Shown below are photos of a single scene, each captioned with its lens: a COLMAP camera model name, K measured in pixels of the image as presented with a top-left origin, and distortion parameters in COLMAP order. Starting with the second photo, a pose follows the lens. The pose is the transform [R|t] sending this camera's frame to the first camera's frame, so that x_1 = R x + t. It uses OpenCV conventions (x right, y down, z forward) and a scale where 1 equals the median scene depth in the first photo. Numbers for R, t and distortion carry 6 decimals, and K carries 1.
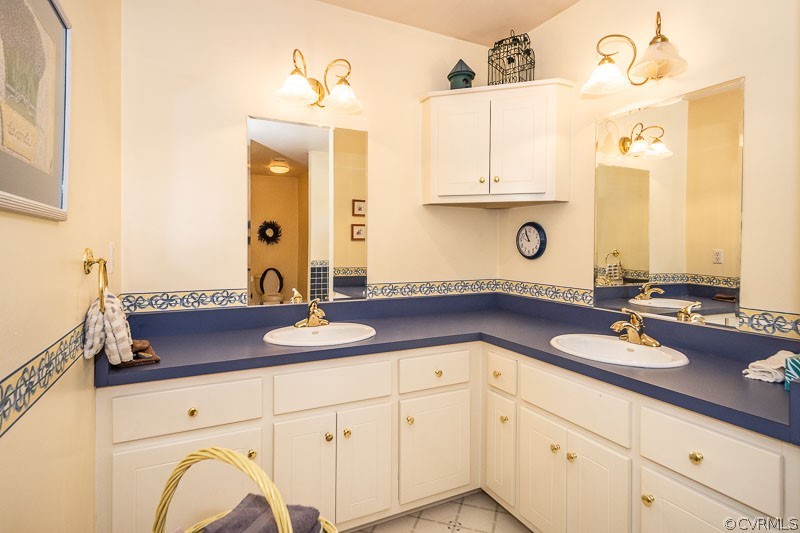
lens RADIAL K [[424.8, 0, 401.8], [0, 424.8, 247.8], [0, 0, 1]] dist [0.028755, -0.000017]
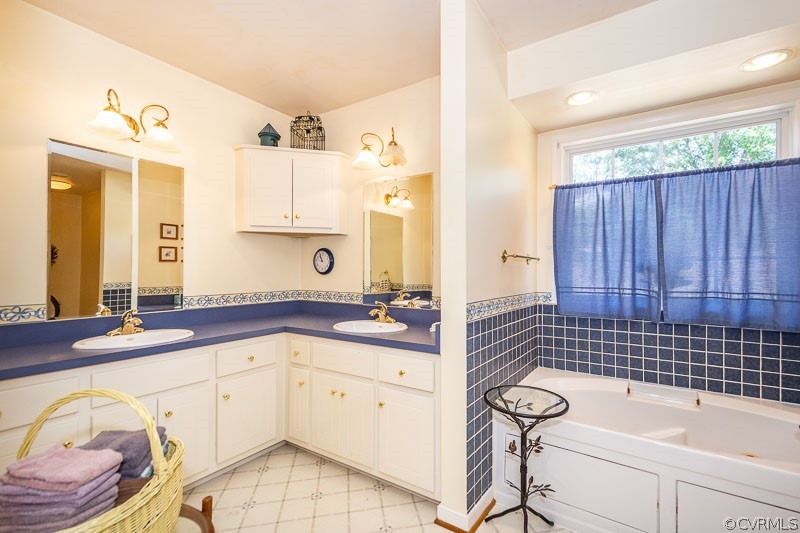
lens RADIAL K [[353.1, 0, 426.4], [0, 353.1, 266.5], [0, 0, 1]] dist [0.001575, -0.000422]
pose [[0.852433, 0.000565, 0.522836, -0.018879], [0.006599, 0.999908, -0.011840, 0.017624], [-0.522795, 0.013543, 0.852351, -0.184975]]
